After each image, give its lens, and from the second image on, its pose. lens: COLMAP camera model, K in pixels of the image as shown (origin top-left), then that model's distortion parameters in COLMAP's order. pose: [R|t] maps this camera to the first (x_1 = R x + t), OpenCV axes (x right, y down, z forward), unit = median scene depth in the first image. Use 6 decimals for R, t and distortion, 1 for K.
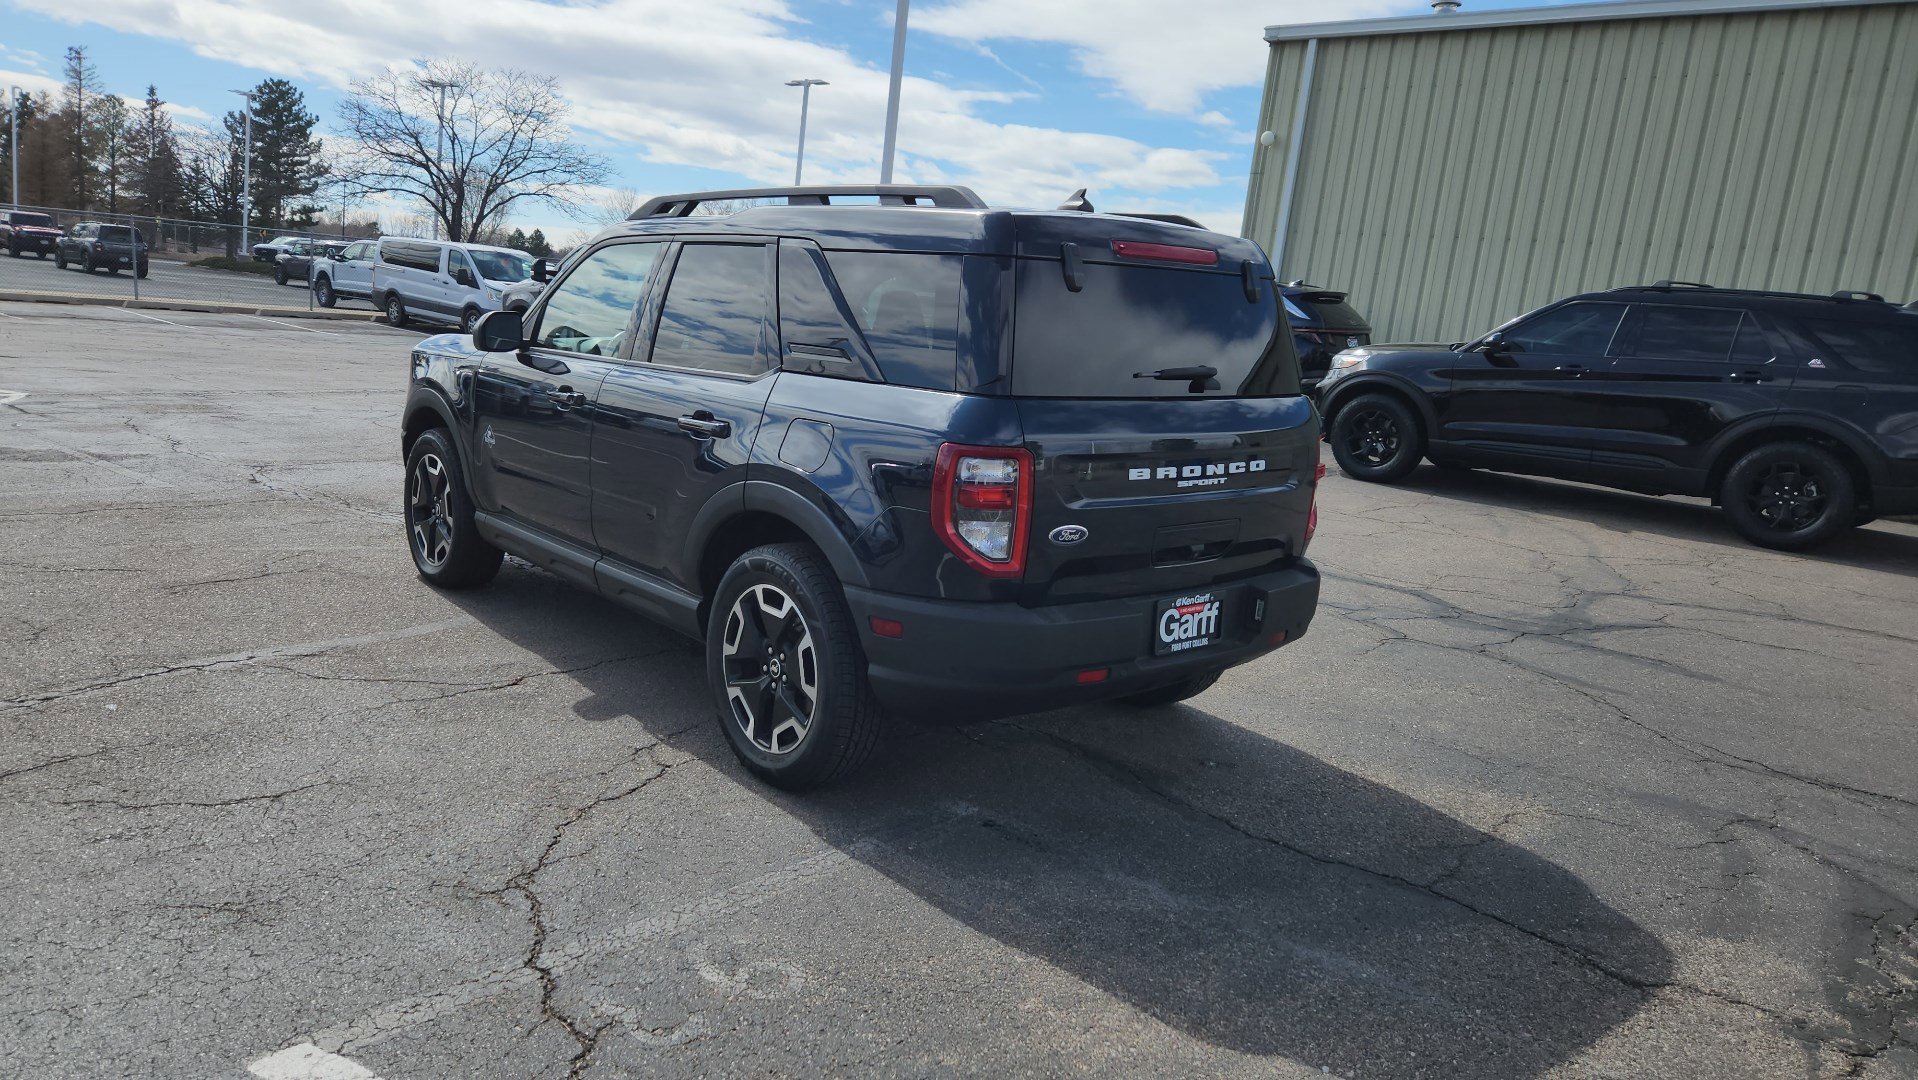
lens RADIAL K [[1276.3, 0, 927.2], [0, 1276.3, 526.9], [0, 0, 1]] dist [0.073512, -0.058452]
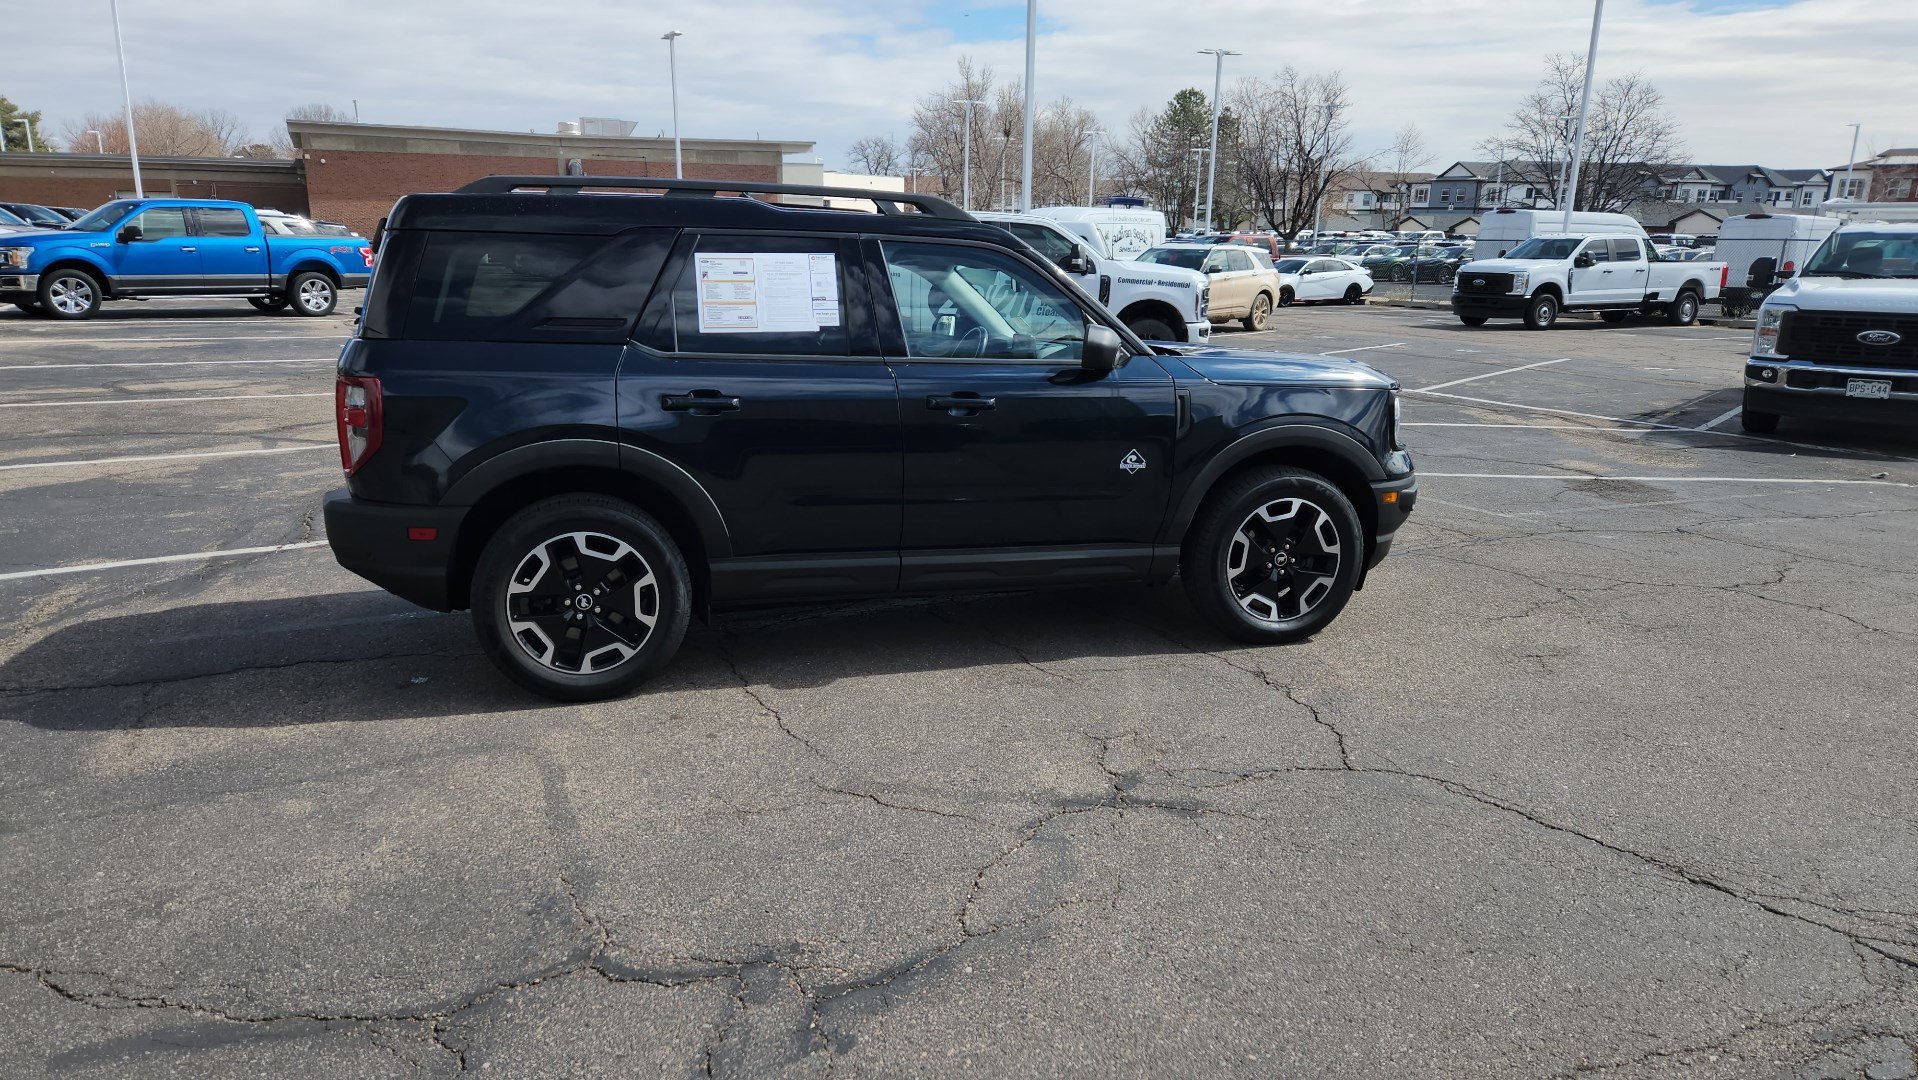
lens RADIAL K [[1275.1, 0, 926.3], [0, 1275.1, 553.4], [0, 0, 1]] dist [0.073719, -0.058580]
pose [[-0.411837, 0.120099, -0.903309, 1.134774], [-0.202427, 0.954452, 0.219189, -0.274975], [0.888490, 0.273124, -0.368767, 1.956641]]
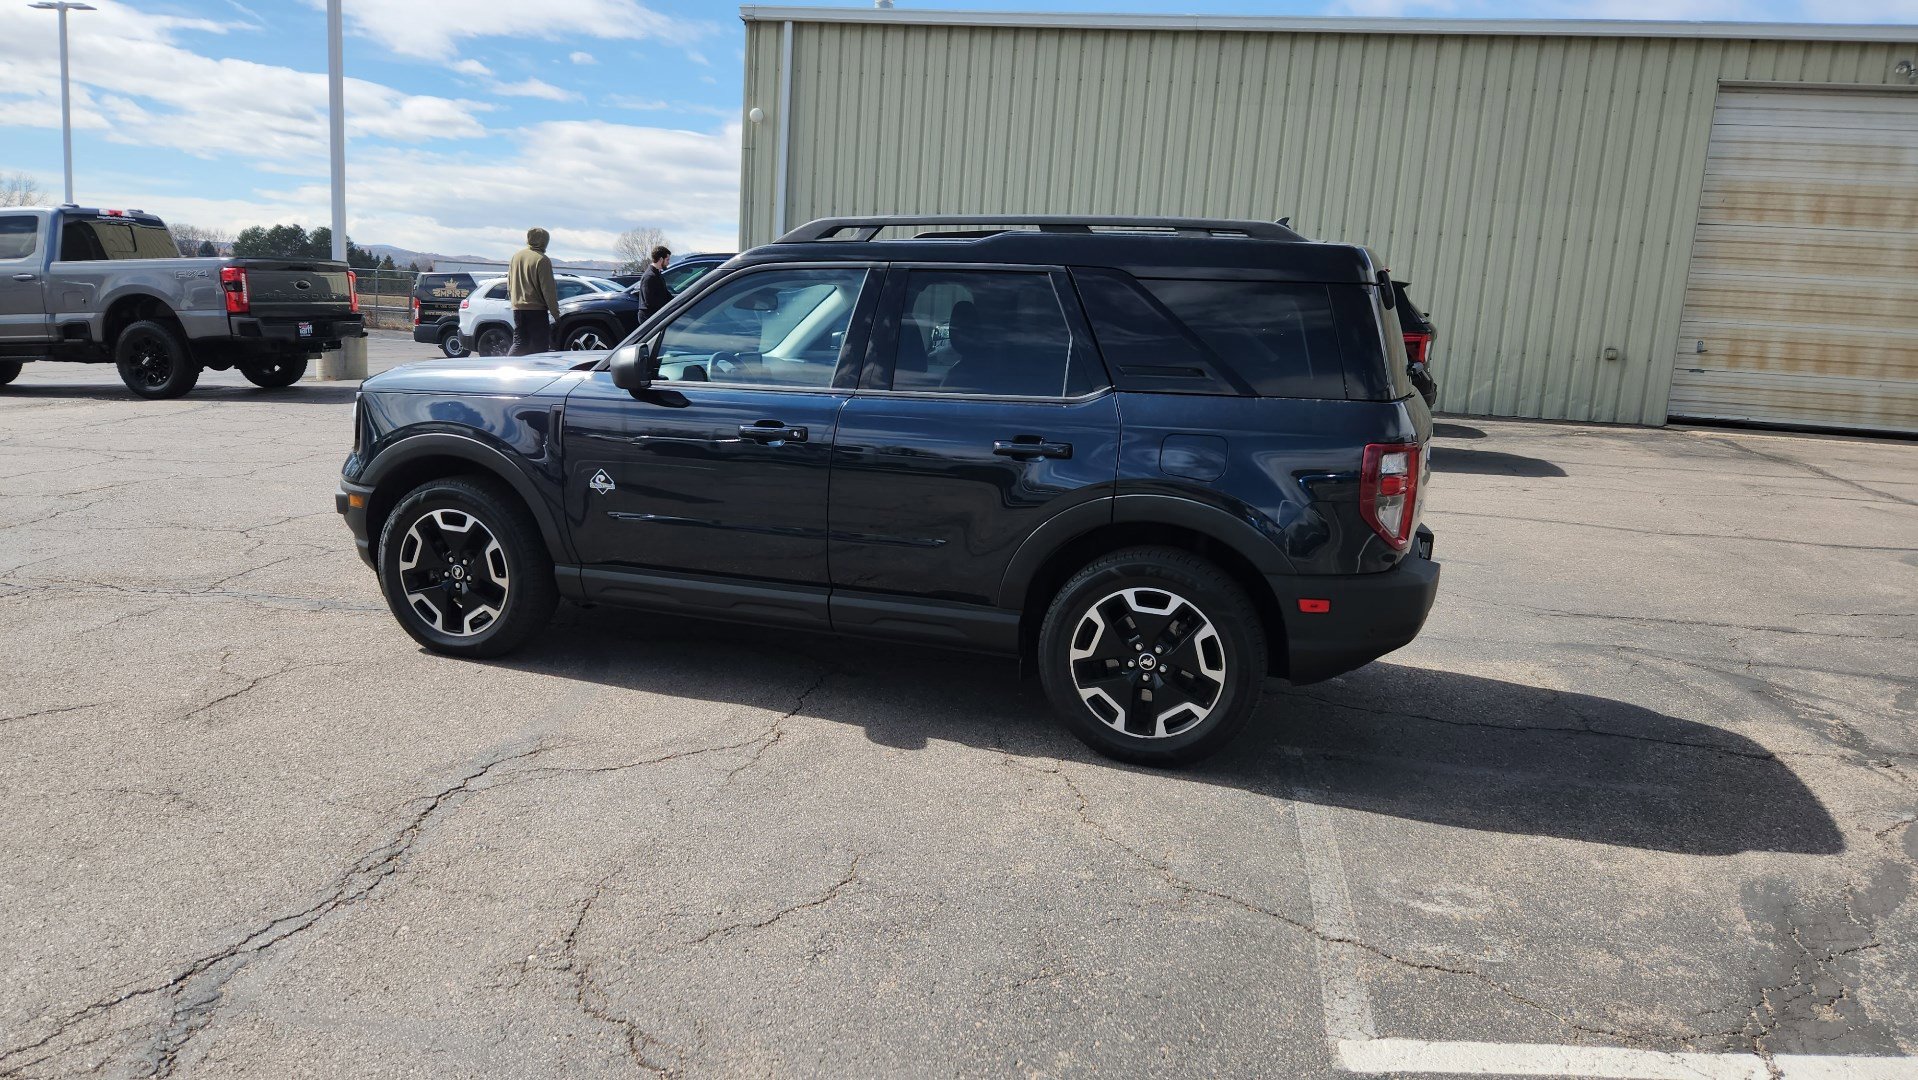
lens RADIAL K [[1276.3, 0, 925.7], [0, 1276.3, 531.9], [0, 0, 1]] dist [0.073512, -0.058452]
pose [[0.861702, -0.129143, 0.490706, -0.794278], [0.111540, 0.991625, 0.065104, -0.091731], [-0.495004, -0.001366, 0.868889, 0.134195]]
